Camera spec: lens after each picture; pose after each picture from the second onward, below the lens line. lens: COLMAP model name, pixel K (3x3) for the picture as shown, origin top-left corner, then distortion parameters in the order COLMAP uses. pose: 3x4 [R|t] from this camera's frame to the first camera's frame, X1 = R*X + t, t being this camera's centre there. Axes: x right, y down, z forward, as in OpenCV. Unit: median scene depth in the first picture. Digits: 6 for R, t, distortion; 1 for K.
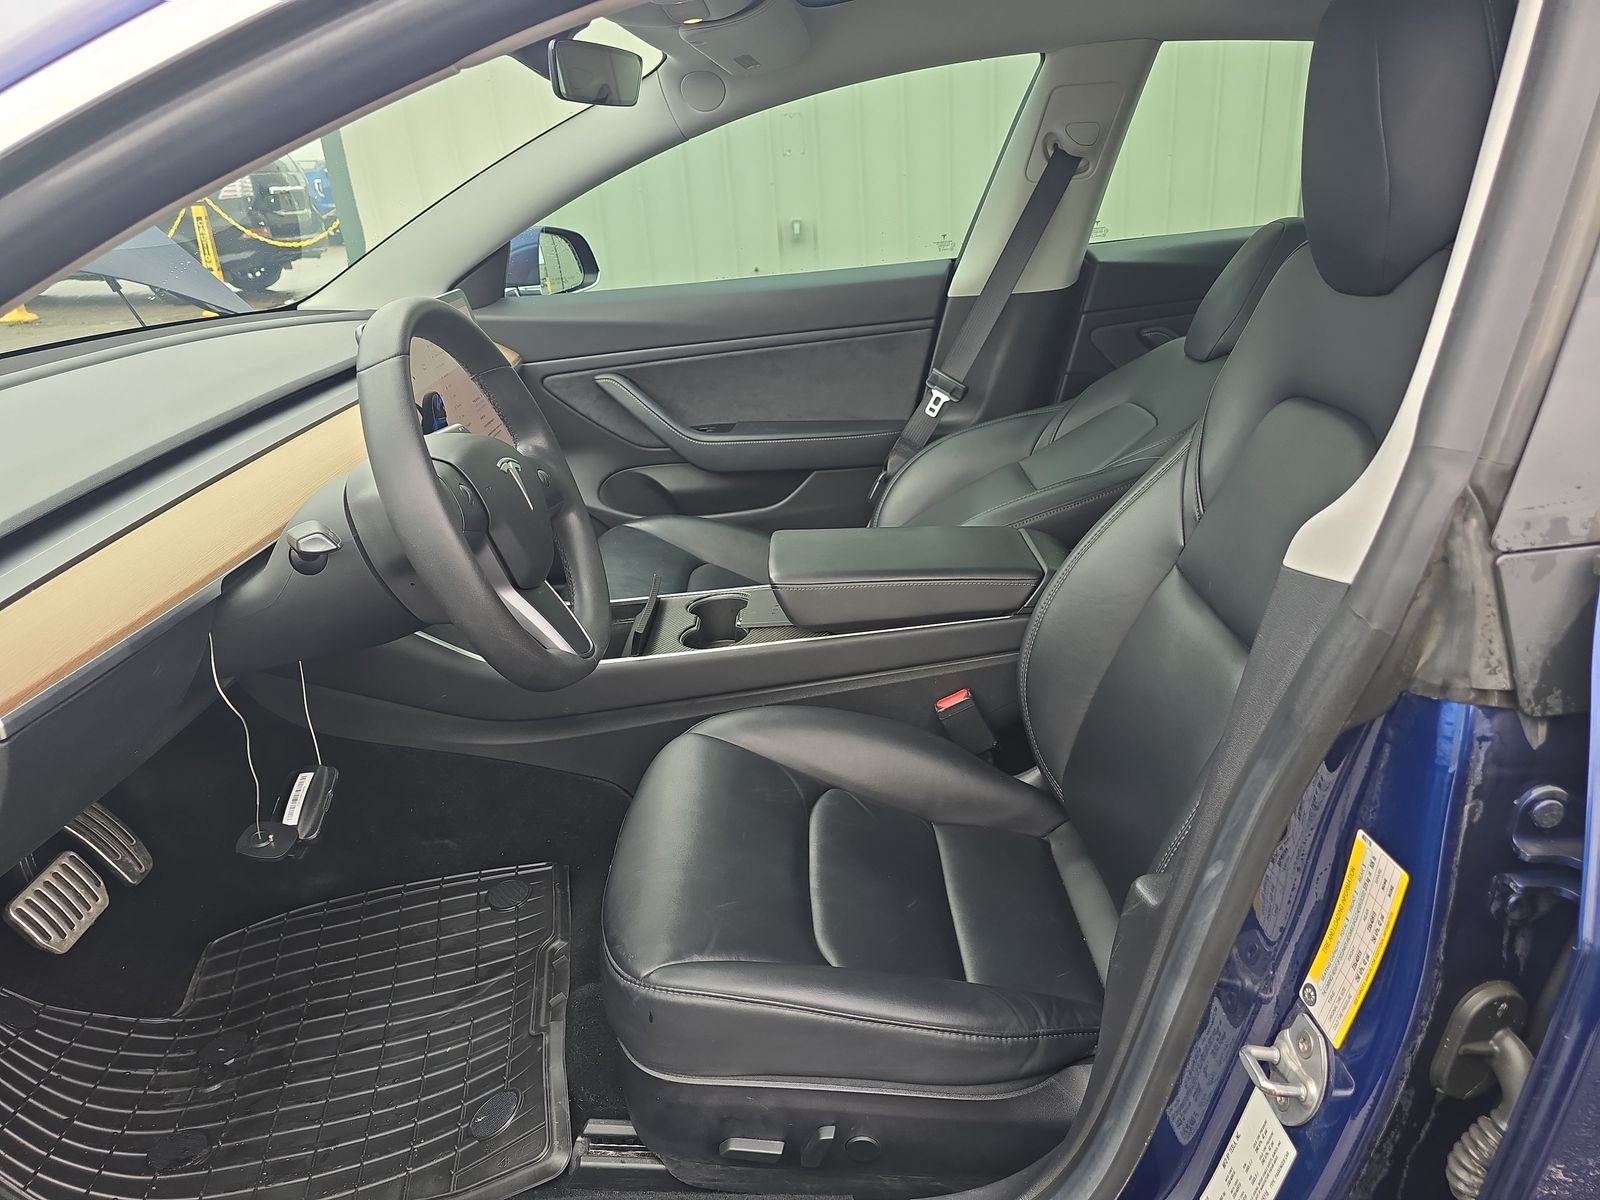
lens RADIAL K [[1081.3, 0, 800.0], [0, 1081.3, 600.0], [0, 0, 1]] dist [0.023729, -0.007137]
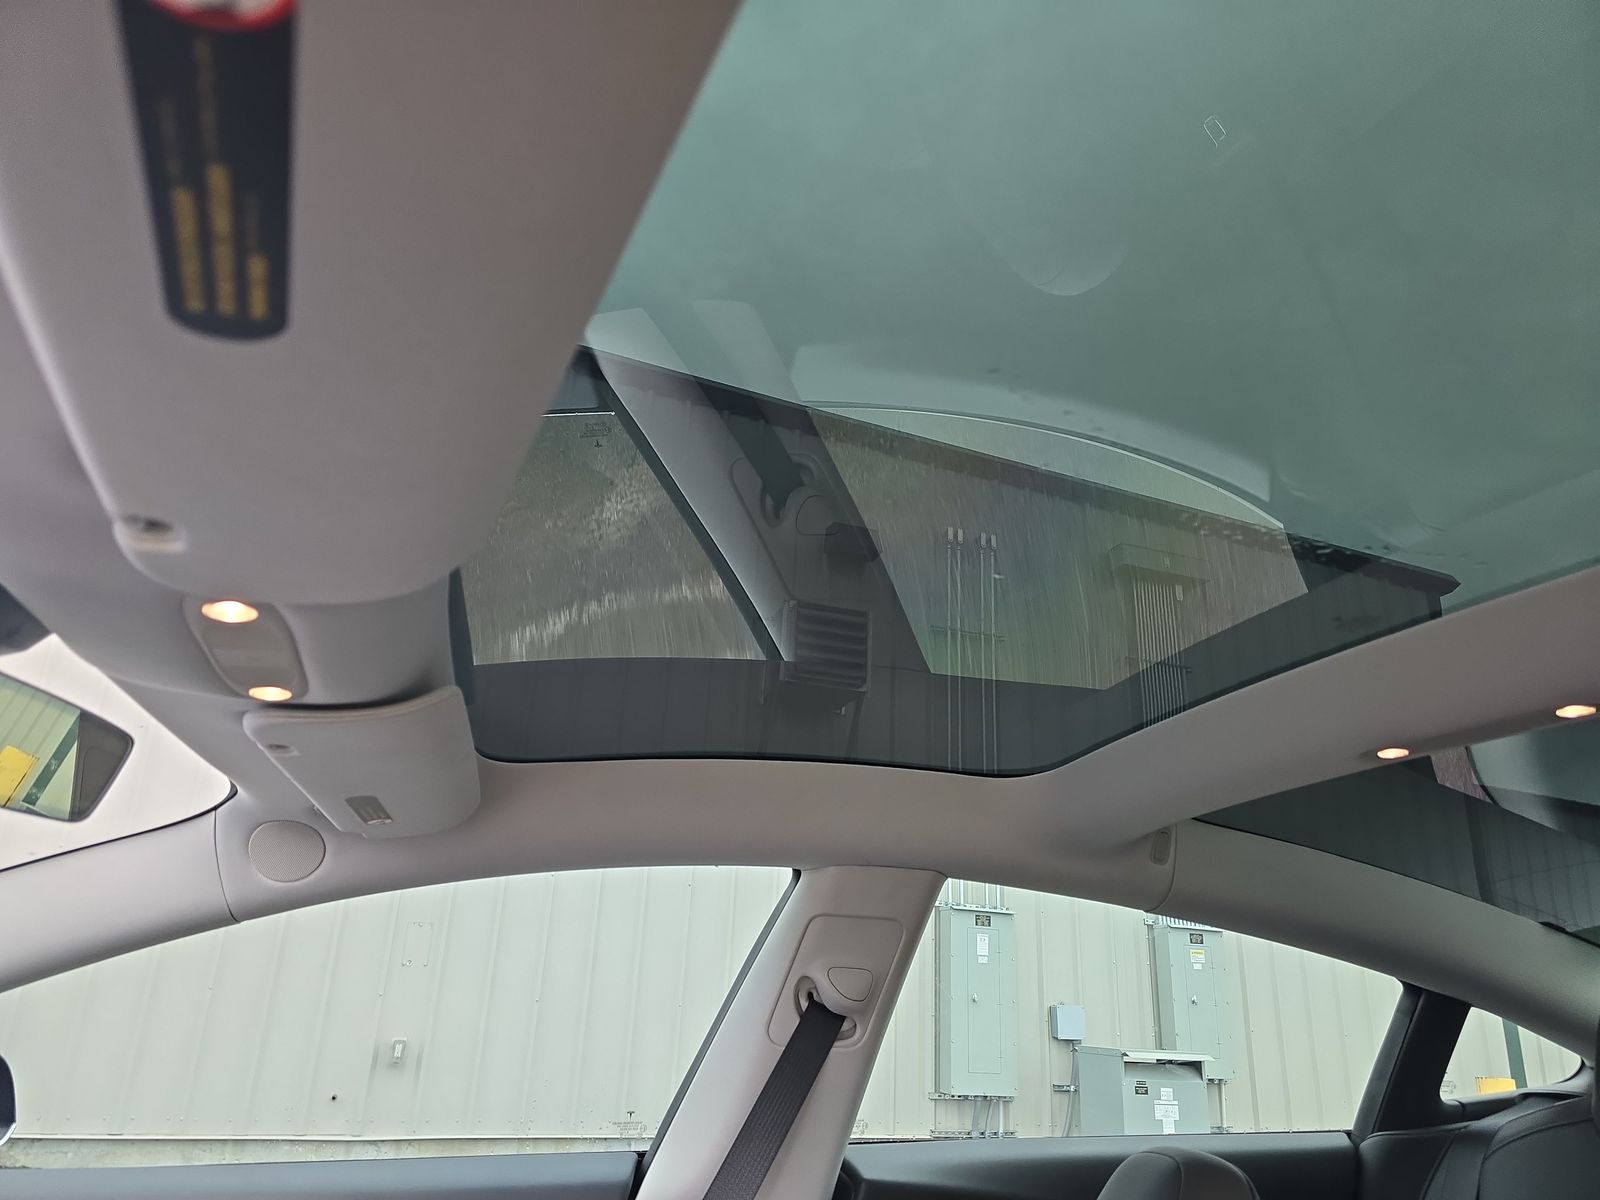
lens RADIAL K [[1081.3, 0, 800.0], [0, 1081.3, 600.0], [0, 0, 1]] dist [0.023729, -0.007137]
pose [[0.943692, 0.200815, 0.262903, -0.004086], [0.026077, 0.747064, -0.664240, -0.146256], [-0.329795, 0.633694, 0.699762, 0.356322]]
